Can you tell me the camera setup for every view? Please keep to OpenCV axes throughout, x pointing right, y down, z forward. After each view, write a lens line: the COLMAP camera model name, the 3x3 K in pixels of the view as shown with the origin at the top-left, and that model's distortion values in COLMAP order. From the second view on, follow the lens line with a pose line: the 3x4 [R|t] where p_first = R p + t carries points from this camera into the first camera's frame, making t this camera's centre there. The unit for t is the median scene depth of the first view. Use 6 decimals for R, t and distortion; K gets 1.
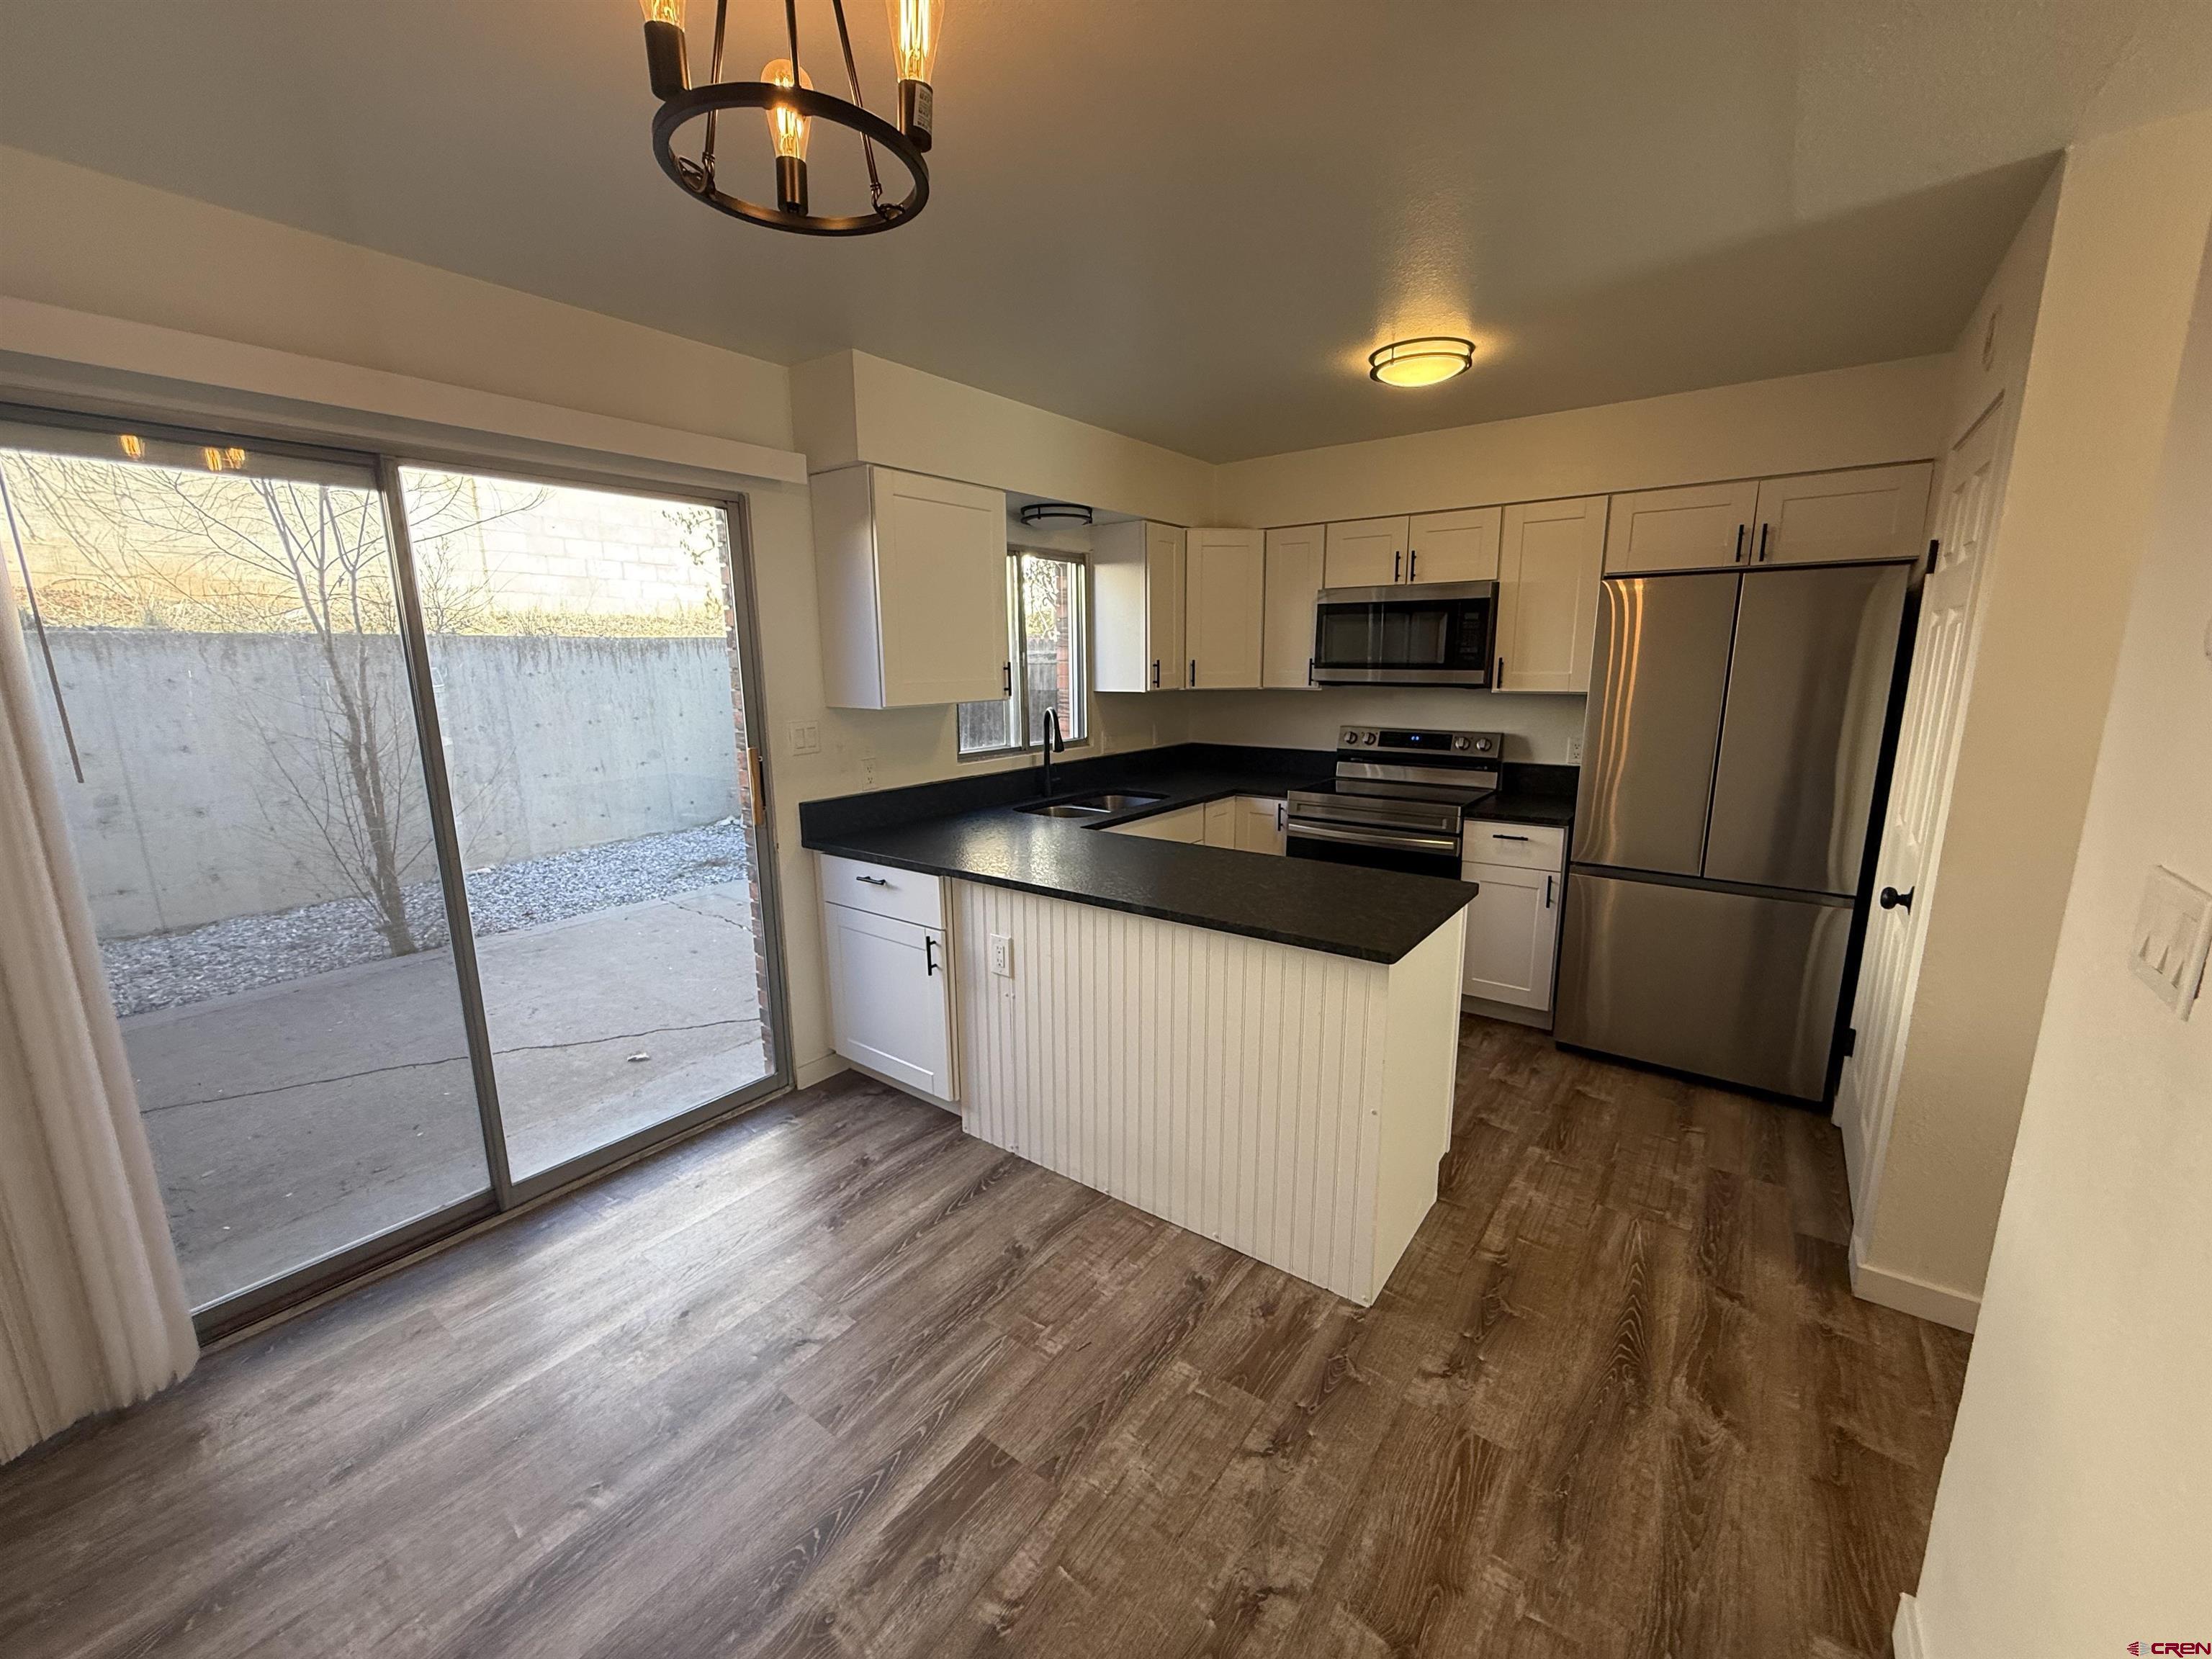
lens RADIAL K [[880.7, 0, 1097.0], [0, 880.7, 832.1], [0, 0, 1]] dist [-0.000827, 0.000858]
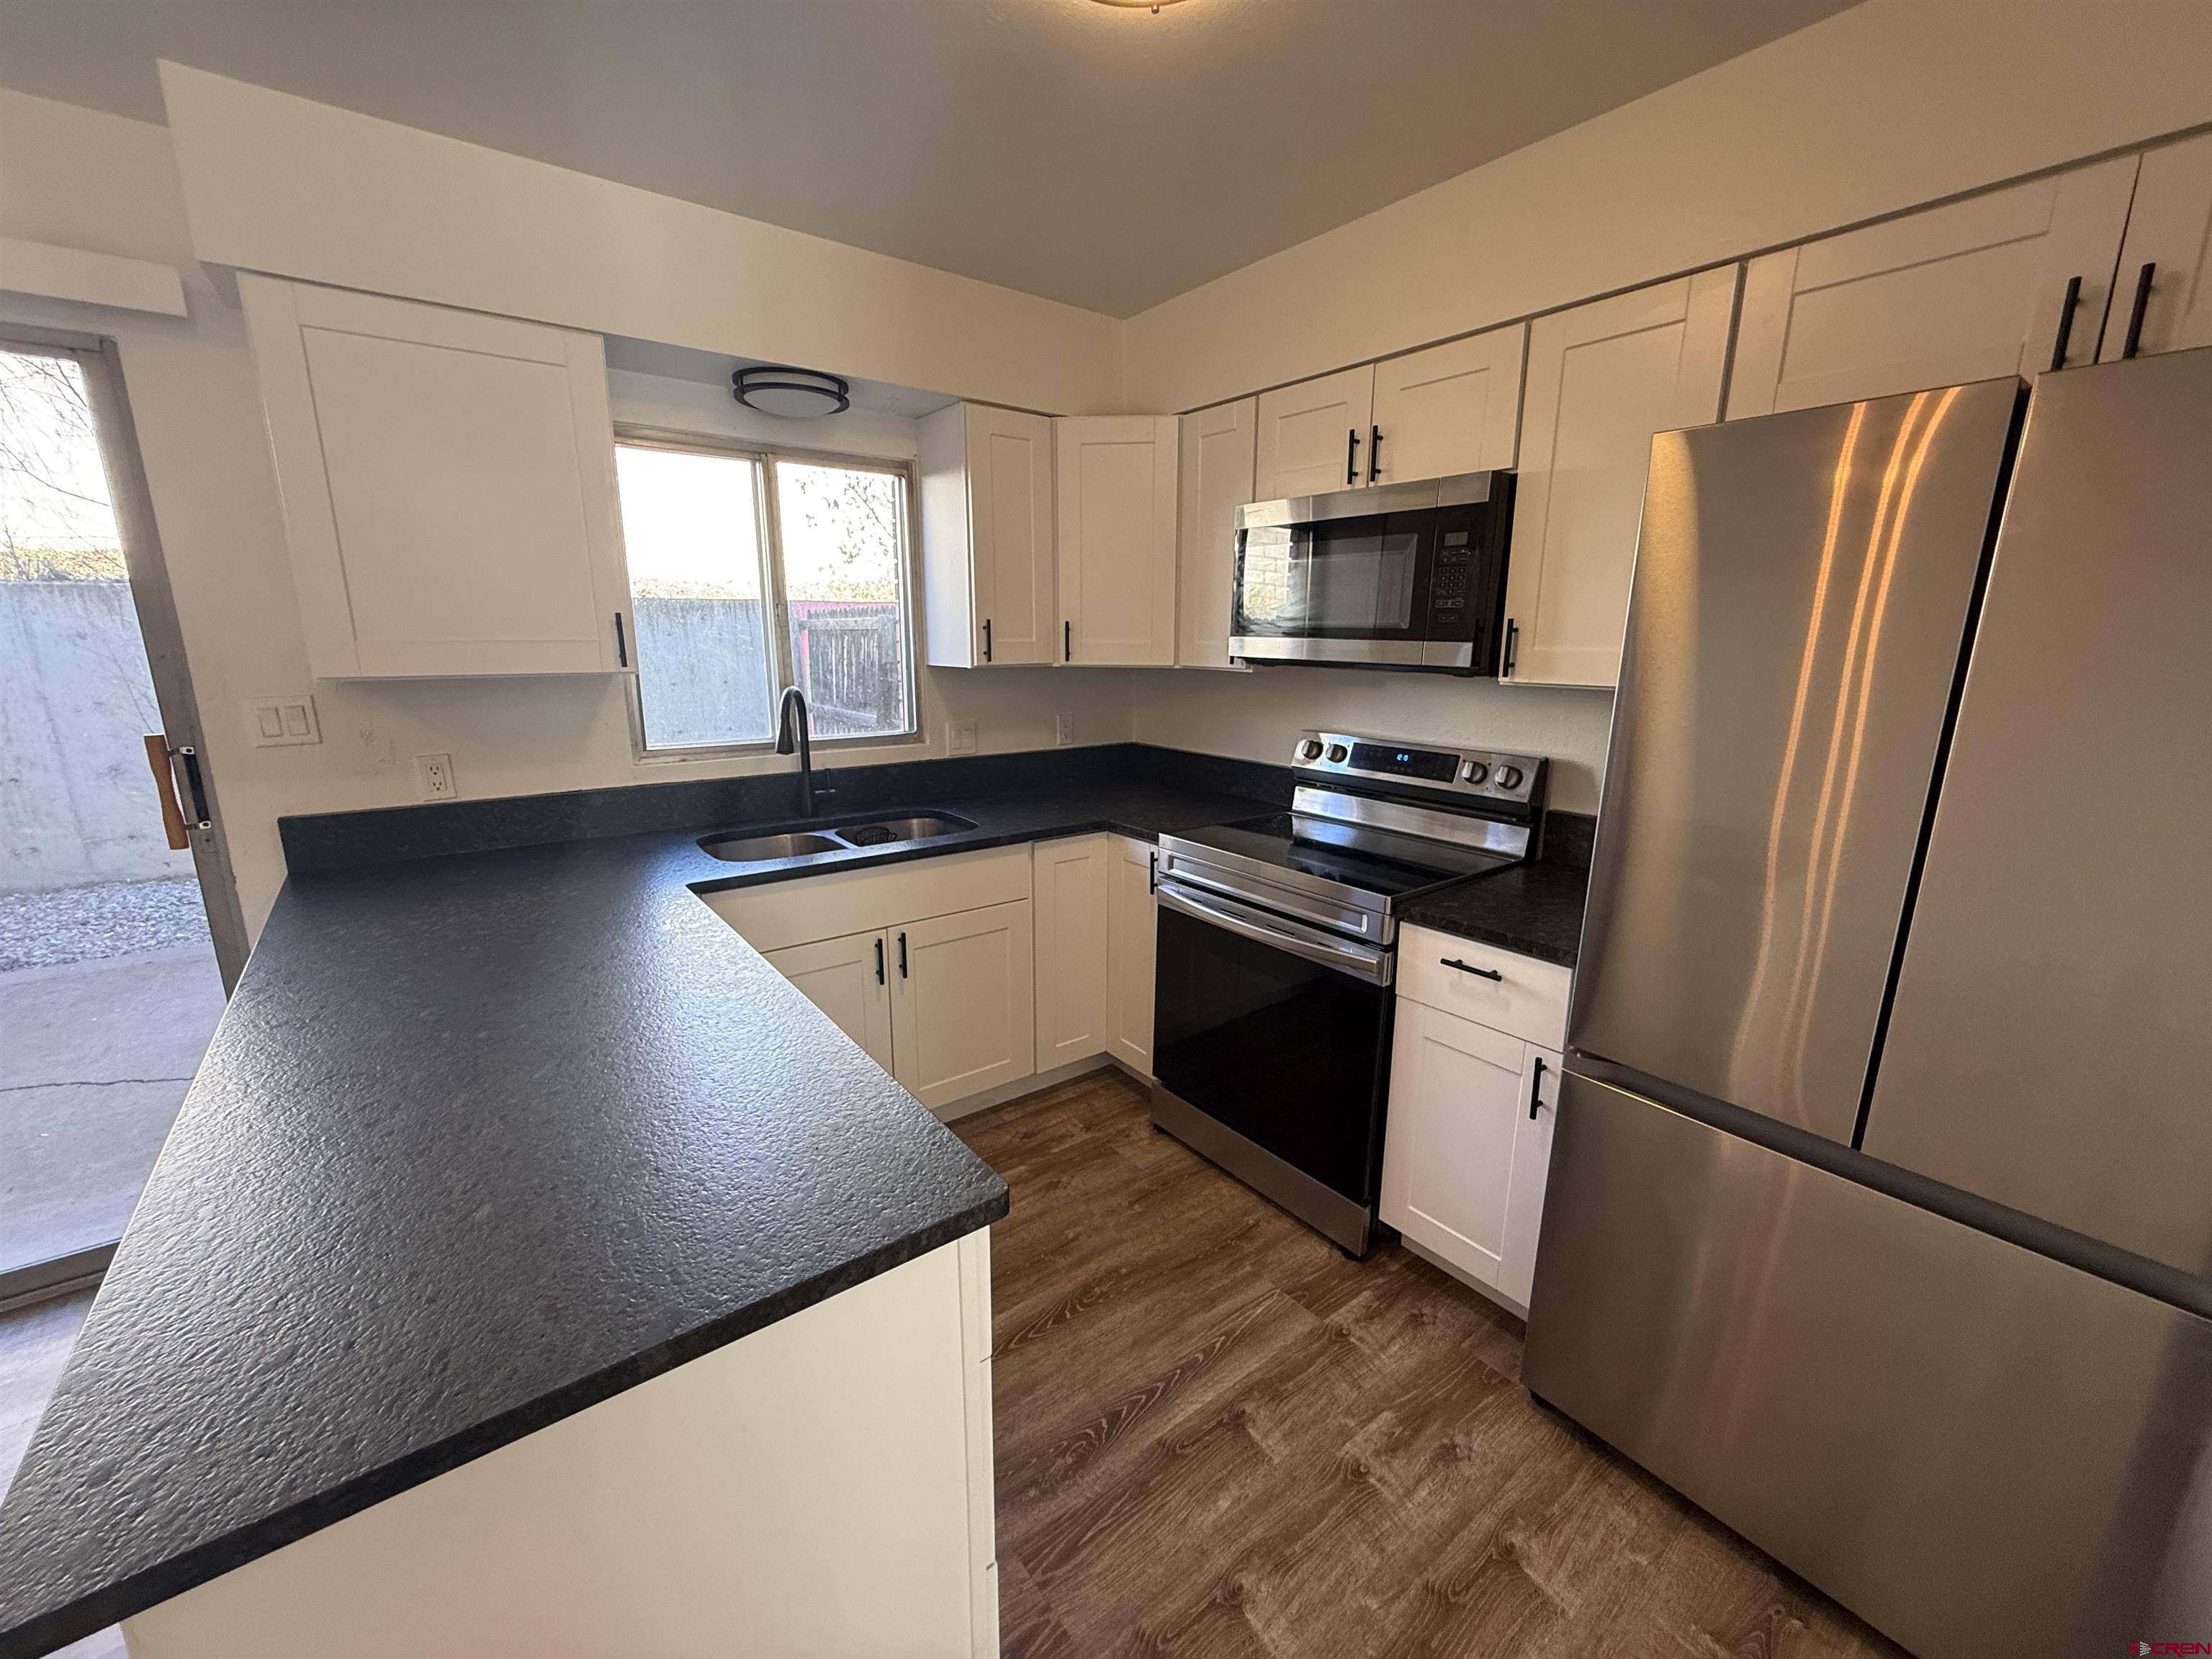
lens RADIAL K [[880.7, 0, 1097.0], [0, 880.7, 830.4], [0, 0, 1]] dist [-0.000827, 0.000858]
pose [[0.963372, 0.073254, -0.257968, 0.344609], [-0.067043, 0.997211, 0.032803, -0.068216], [0.259651, -0.014307, 0.965596, 0.400841]]
